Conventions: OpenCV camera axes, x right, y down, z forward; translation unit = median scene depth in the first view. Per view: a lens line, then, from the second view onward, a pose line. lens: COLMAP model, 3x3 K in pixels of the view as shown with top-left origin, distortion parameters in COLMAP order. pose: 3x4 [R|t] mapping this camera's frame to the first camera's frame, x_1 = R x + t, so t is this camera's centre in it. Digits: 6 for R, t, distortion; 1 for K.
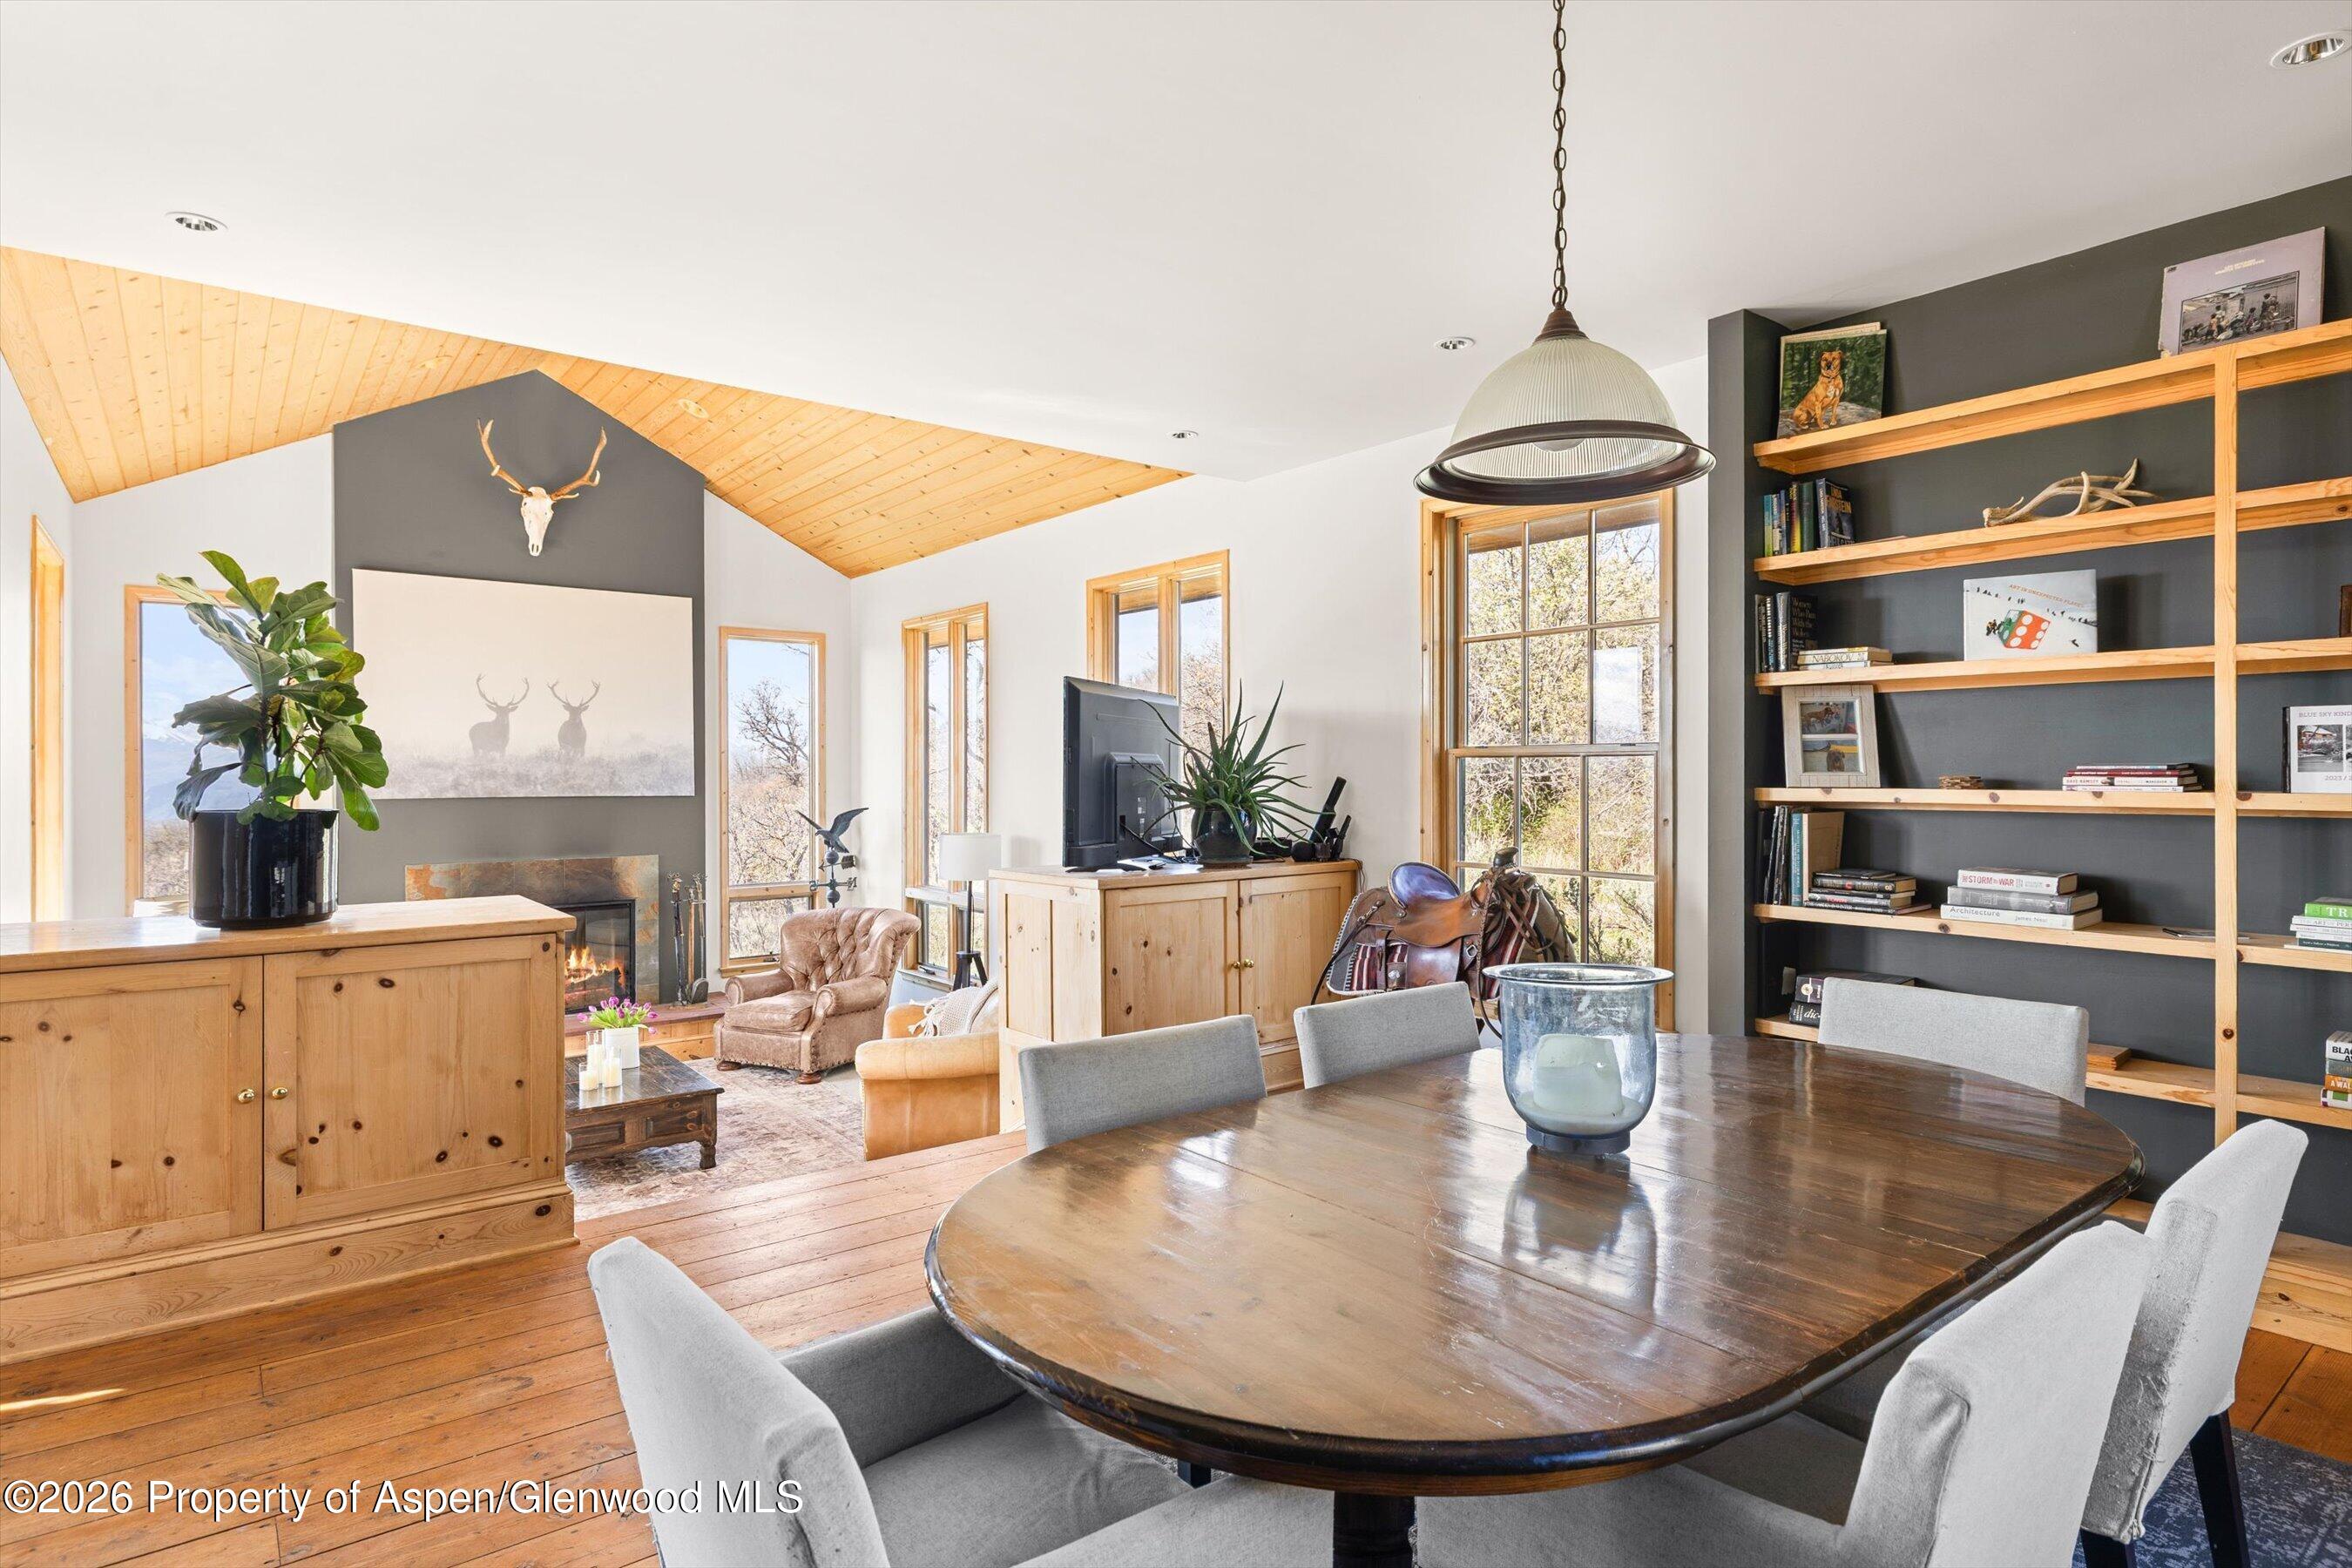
lens RADIAL K [[1157.5, 0, 1123.0], [0, 1157.5, 777.2], [0, 0, 1]] dist [0.000124, -0.000049]
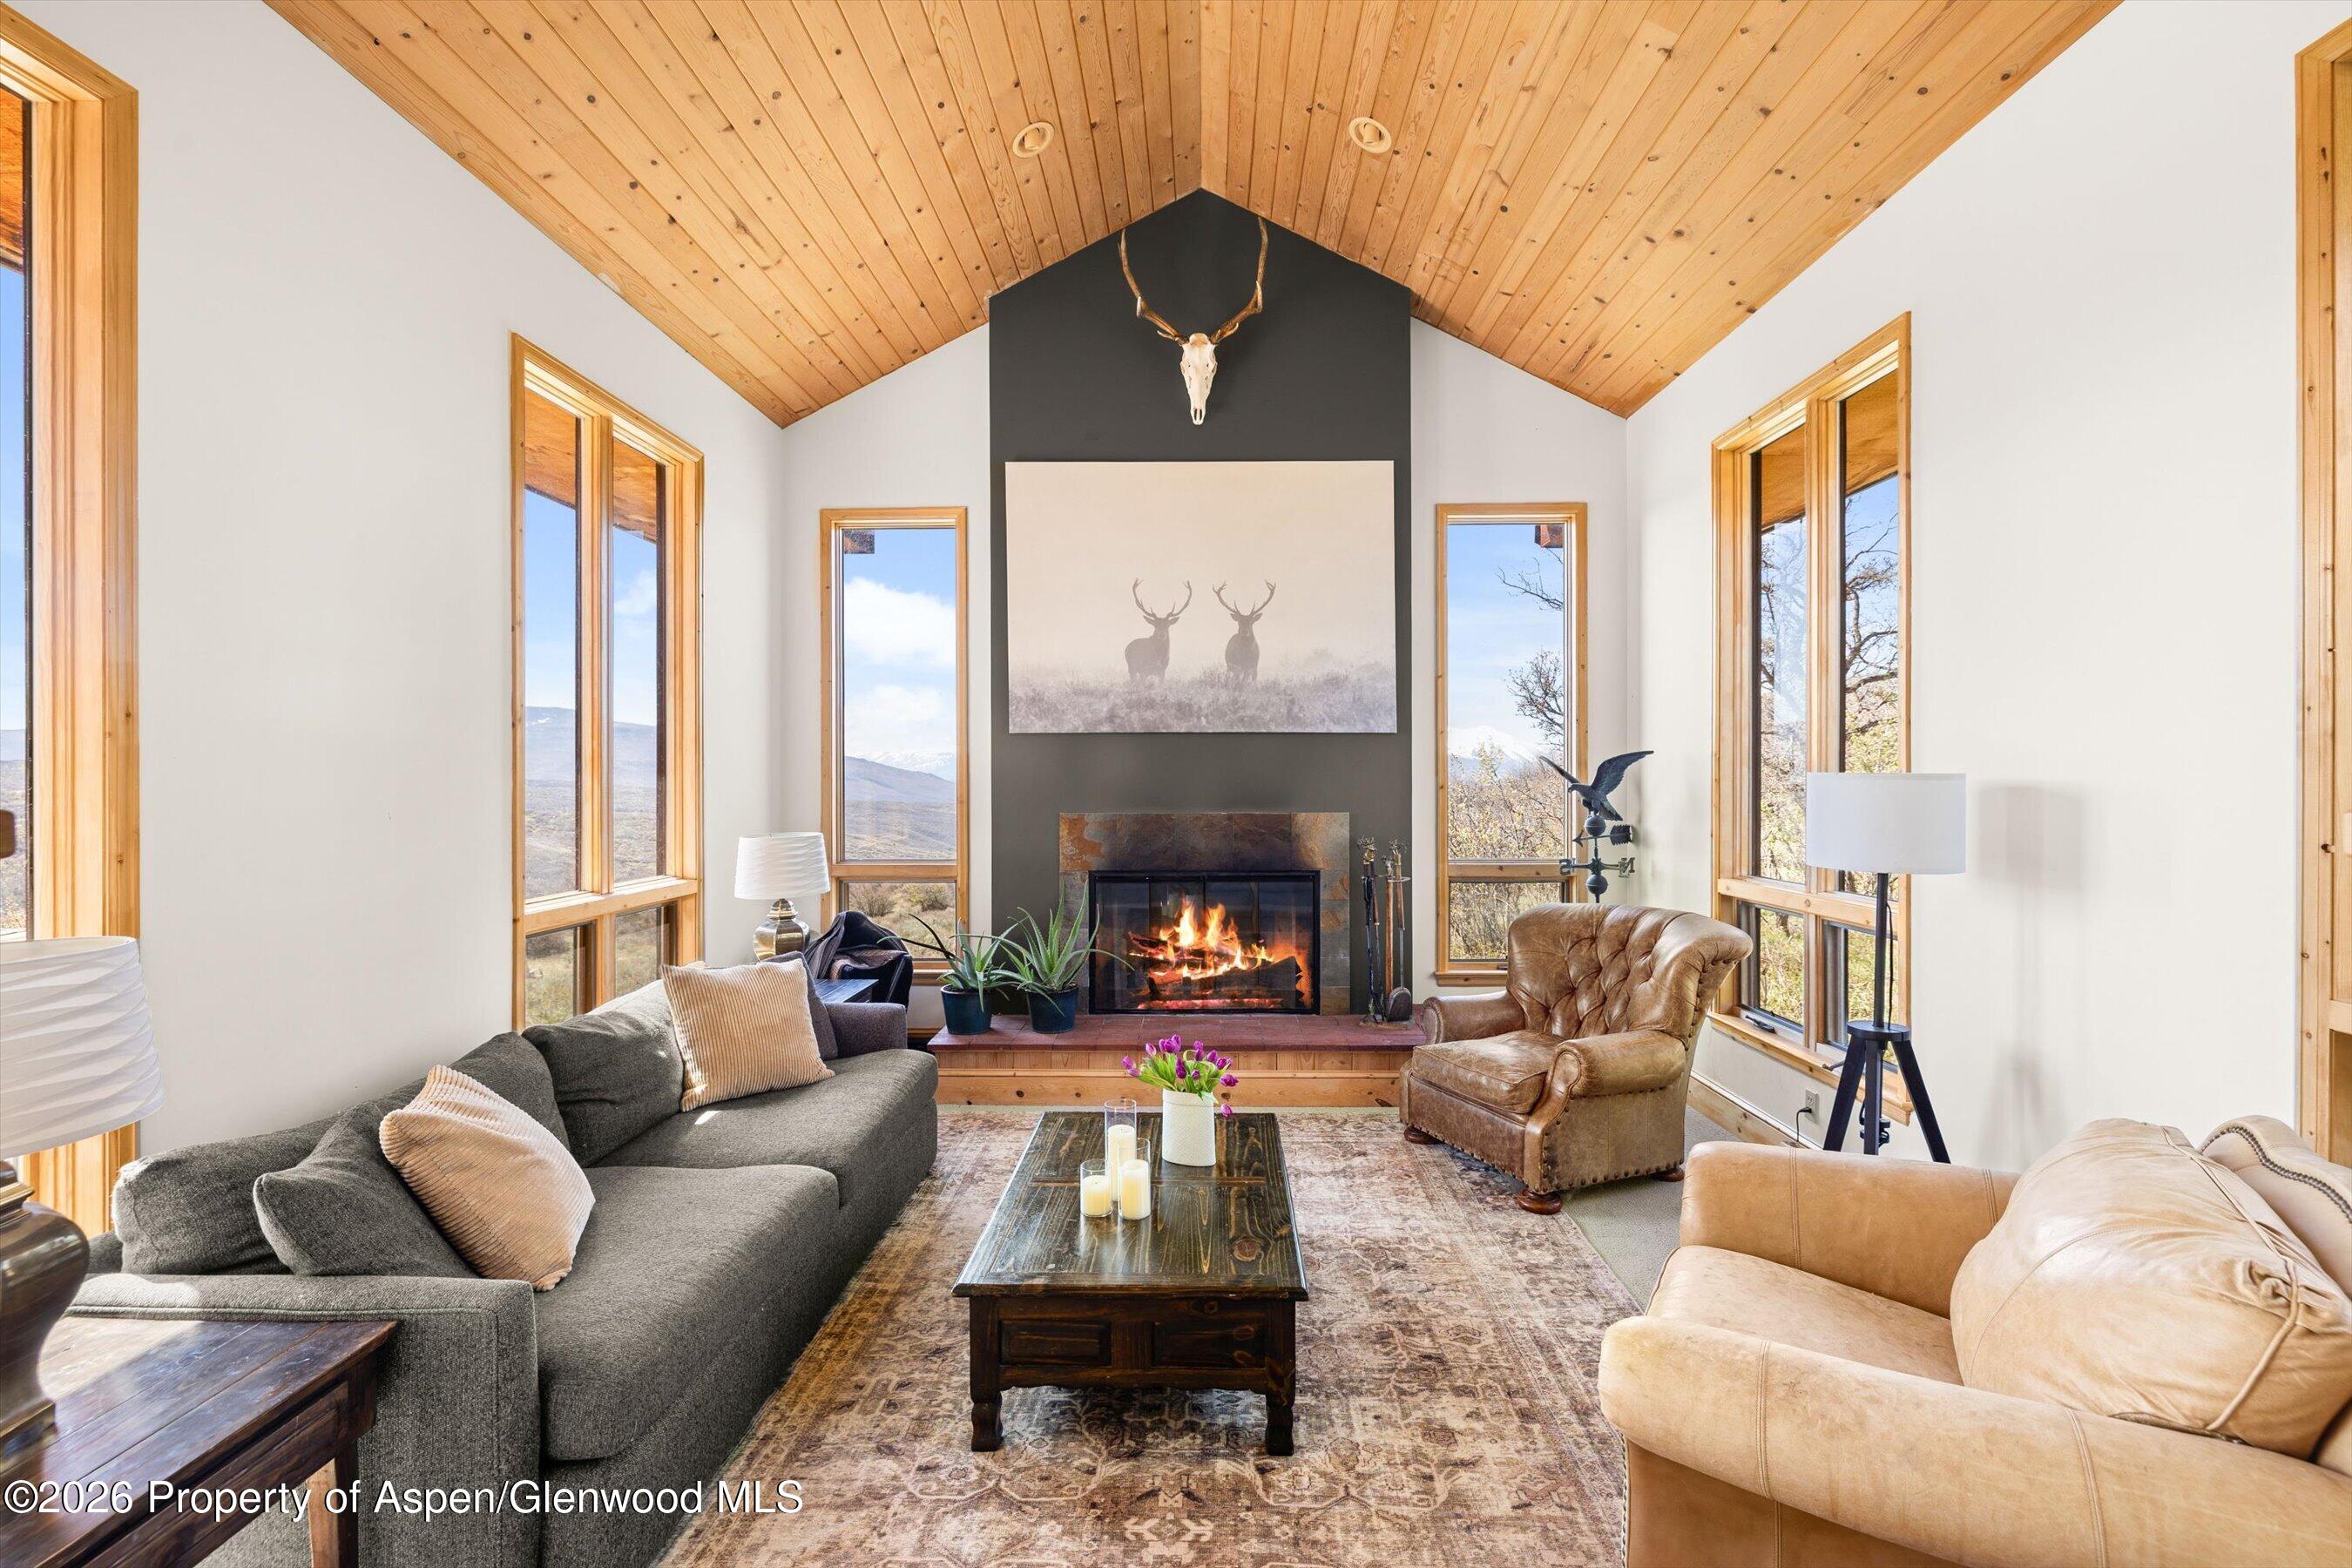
lens RADIAL K [[1081.3, 0, 1170.9], [0, 1081.3, 765.6], [0, 0, 1]] dist [0.000230, 0.000177]
pose [[0.802397, 0.002164, -0.596787, -0.085123], [-0.001496, 0.999998, 0.001613, 0.038218], [0.596789, -0.000401, 0.802398, 0.399055]]
